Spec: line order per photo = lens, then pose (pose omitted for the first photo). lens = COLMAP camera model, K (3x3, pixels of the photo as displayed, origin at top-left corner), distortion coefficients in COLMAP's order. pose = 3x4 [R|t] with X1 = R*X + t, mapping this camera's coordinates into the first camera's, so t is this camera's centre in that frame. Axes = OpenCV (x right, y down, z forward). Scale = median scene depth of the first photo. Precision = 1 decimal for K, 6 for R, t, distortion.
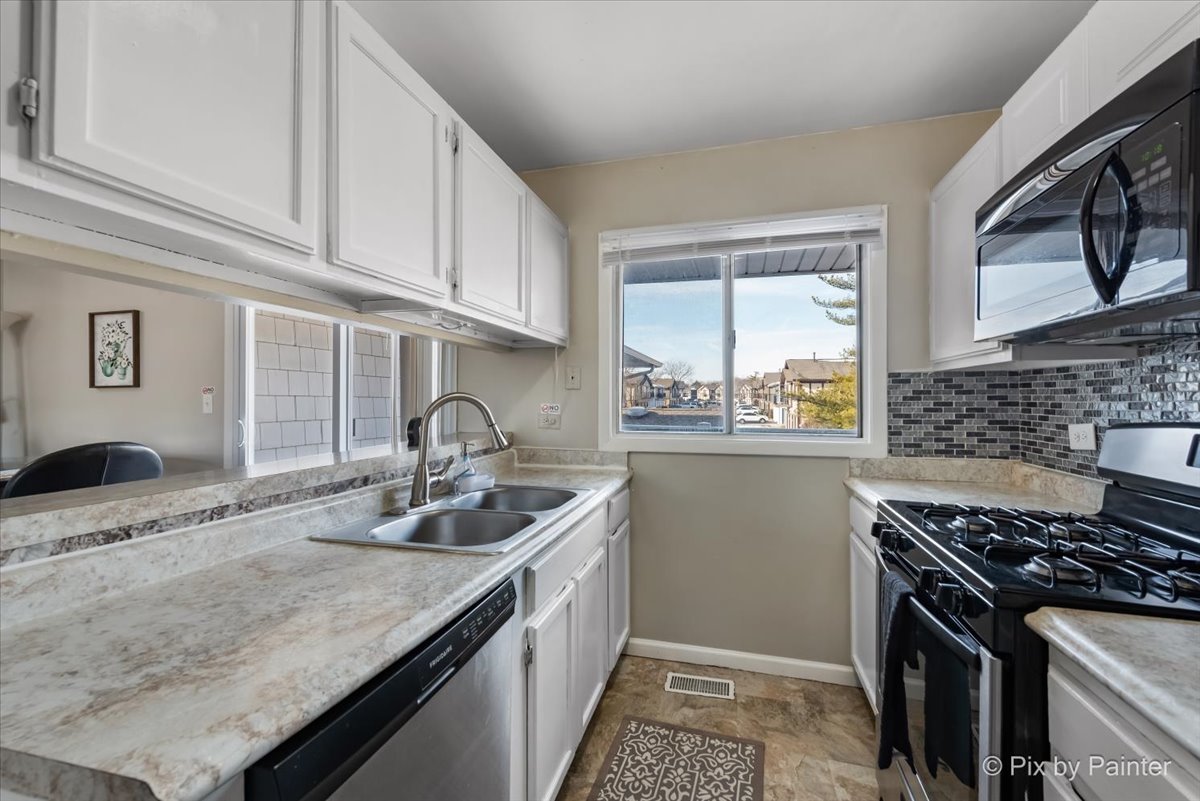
lens RADIAL K [[486.5, 0, 604.9], [0, 486.5, 394.4], [0, 0, 1]] dist [0.009597, -0.001029]
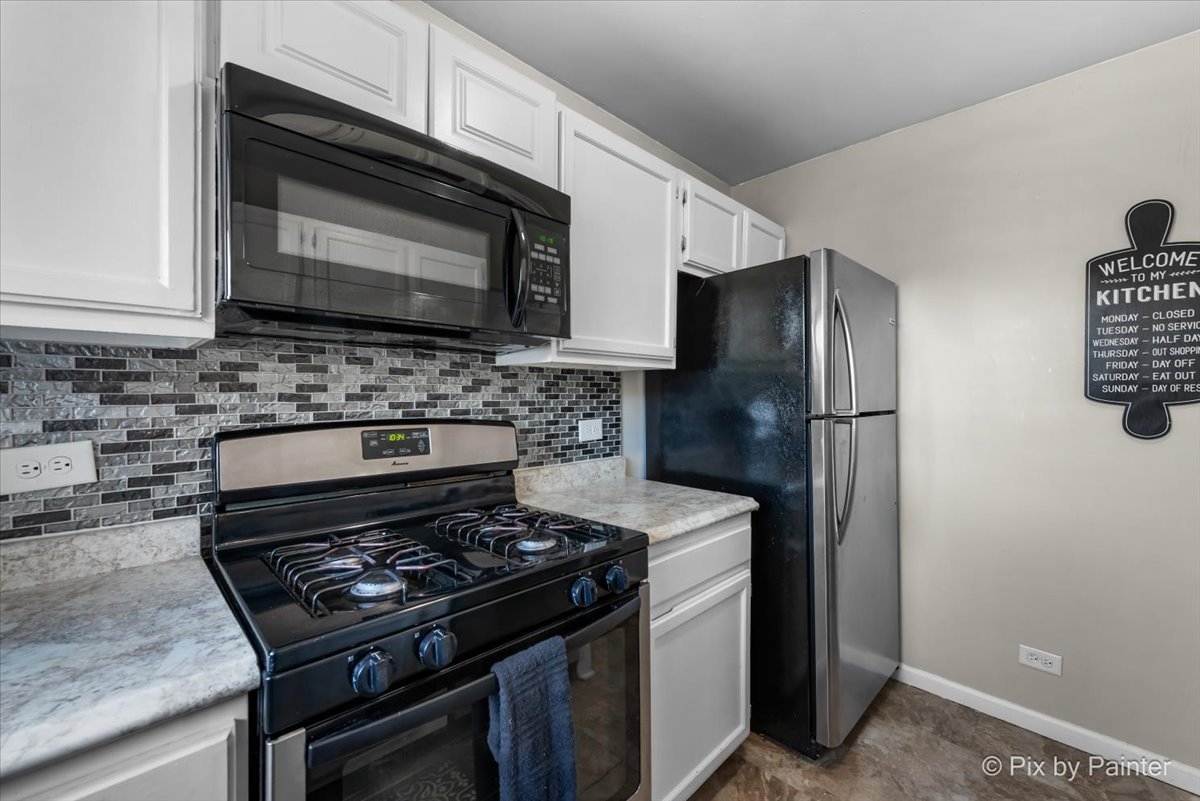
lens RADIAL K [[486.5, 0, 592.8], [0, 486.5, 400.2], [0, 0, 1]] dist [0.009597, -0.001029]
pose [[-0.875484, -0.013539, 0.483058, 0.102946], [-0.009690, 0.999898, 0.010463, -0.003756], [-0.483151, 0.004480, -0.875526, 0.930649]]
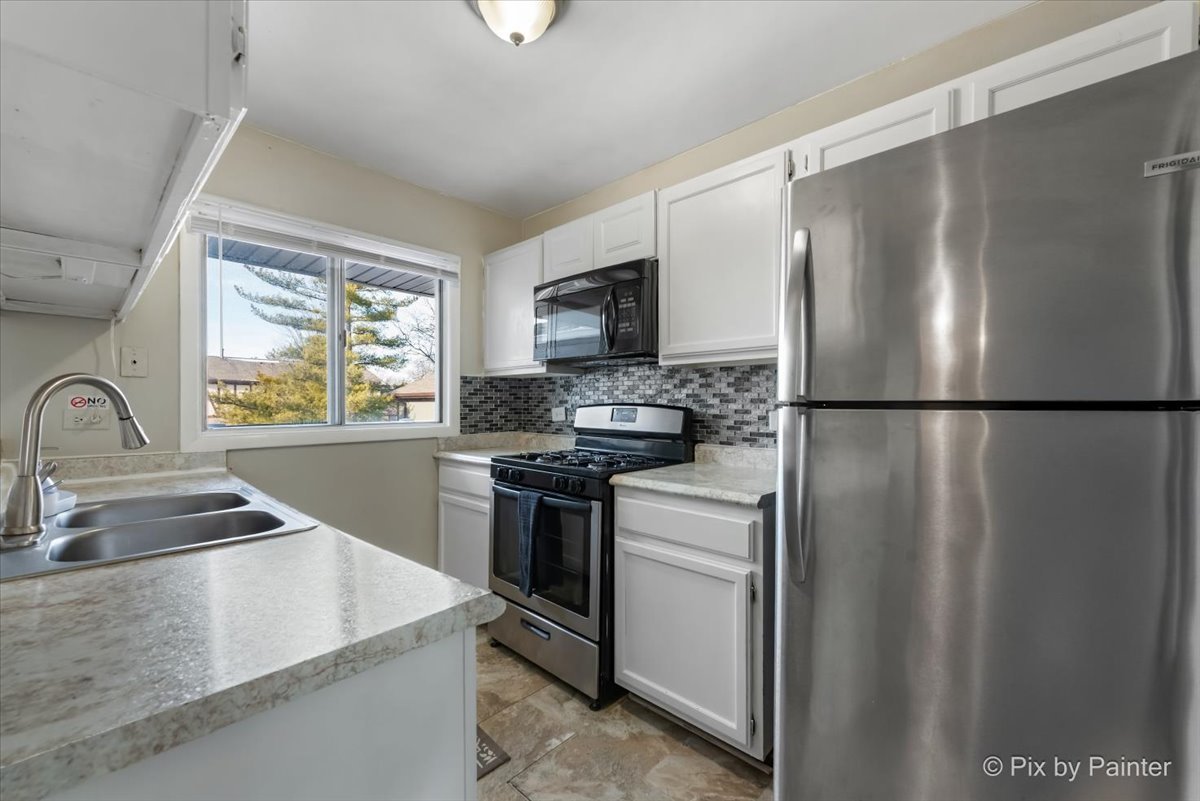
lens RADIAL K [[486.5, 0, 595.1], [0, 486.5, 410.9], [0, 0, 1]] dist [0.009597, -0.001029]
pose [[0.477971, -0.013749, 0.878268, -0.488786], [-0.008209, 0.999764, 0.020119, 0.026413], [-0.878337, -0.016826, 0.477745, -0.025179]]
